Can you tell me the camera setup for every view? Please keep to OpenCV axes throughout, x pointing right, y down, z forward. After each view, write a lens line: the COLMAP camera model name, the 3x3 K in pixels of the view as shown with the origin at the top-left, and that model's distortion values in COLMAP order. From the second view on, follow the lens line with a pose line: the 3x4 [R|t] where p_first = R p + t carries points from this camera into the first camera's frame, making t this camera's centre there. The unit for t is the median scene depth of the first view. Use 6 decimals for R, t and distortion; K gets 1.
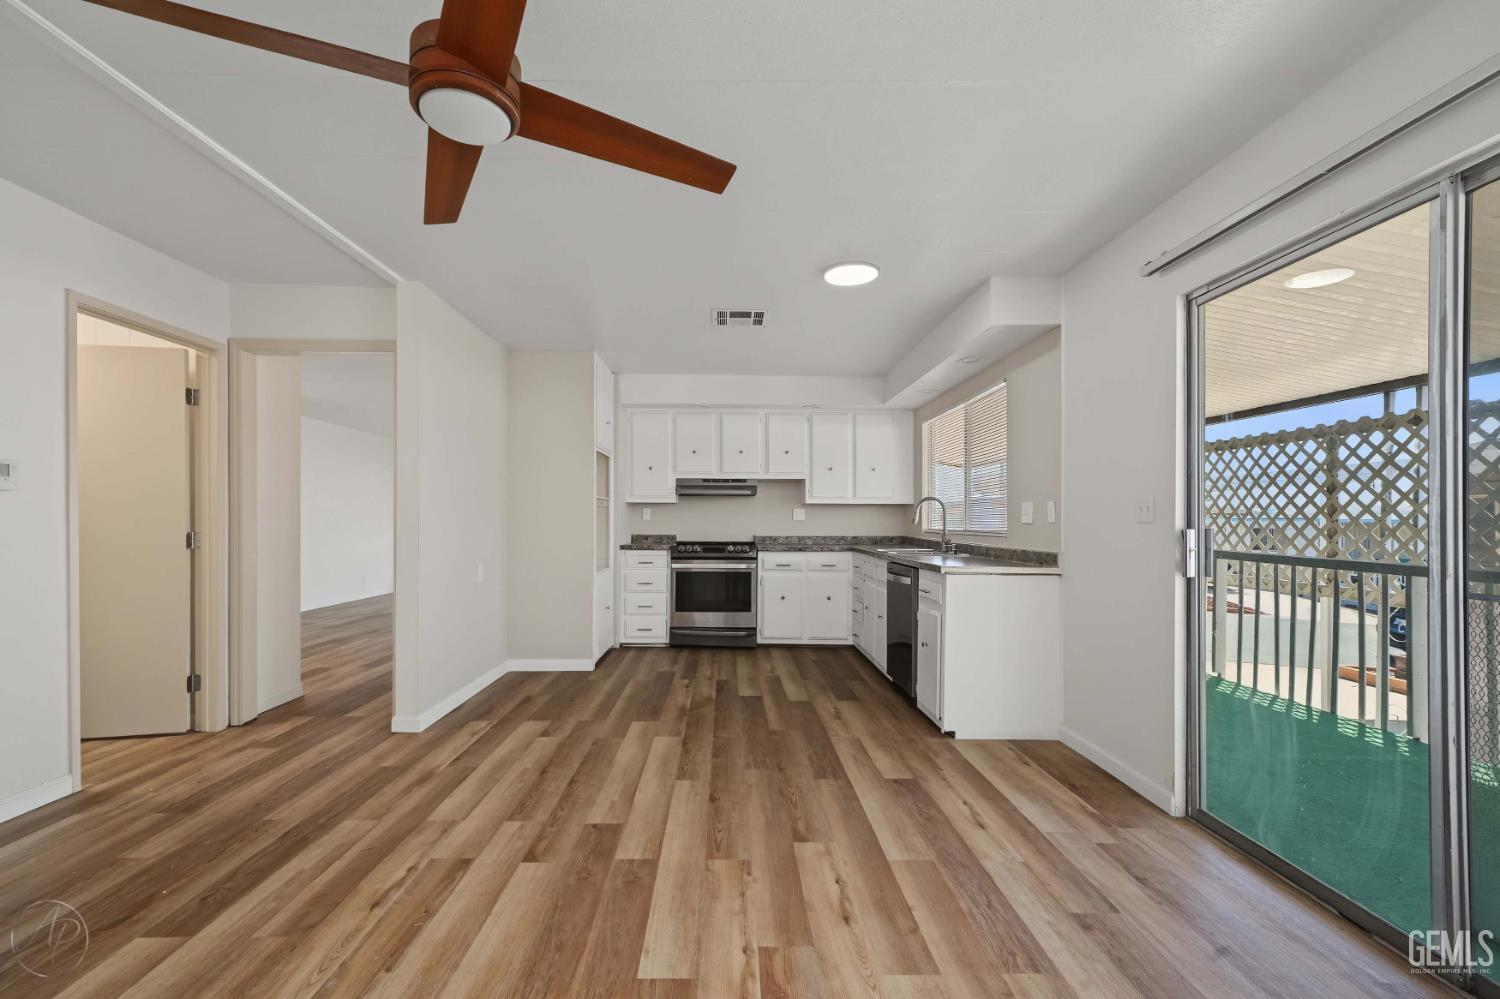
lens RADIAL K [[641.7, 0, 728.7], [0, 641.7, 510.5], [0, 0, 1]] dist [-0.000140, 0.000506]
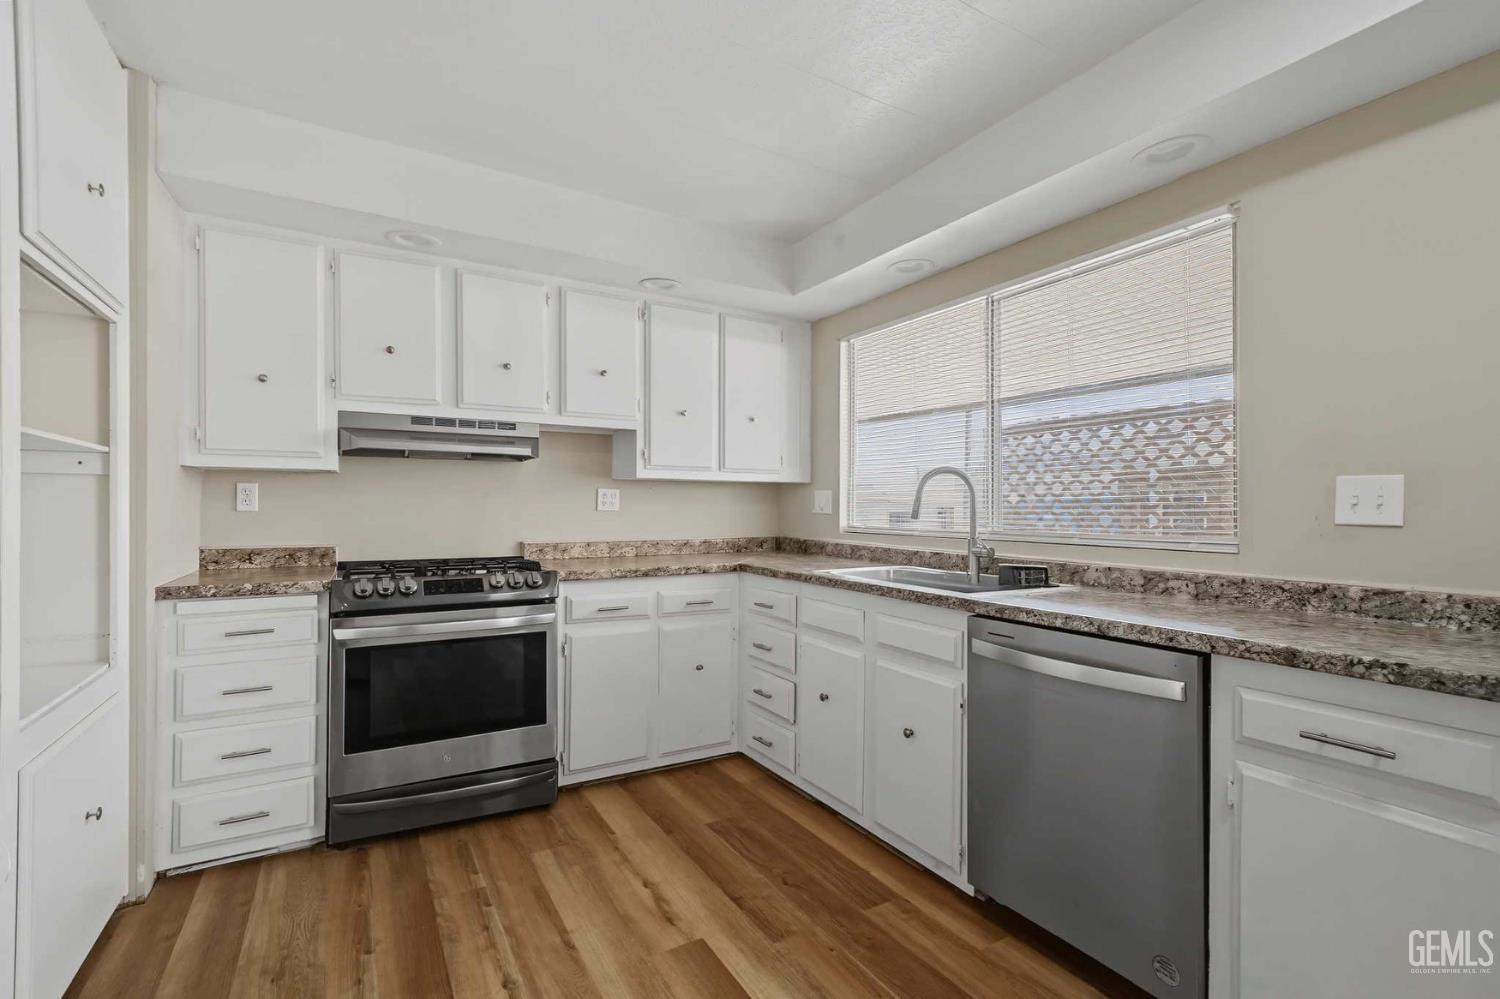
lens RADIAL K [[653.9, 0, 720.9], [0, 653.9, 505.8], [0, 0, 1]] dist [0.001319, 0.000418]
pose [[0.857536, 0.001237, 0.514422, -0.090664], [-0.004151, 0.999981, 0.004514, 0.007852], [-0.514407, -0.006006, 0.857525, 0.543376]]
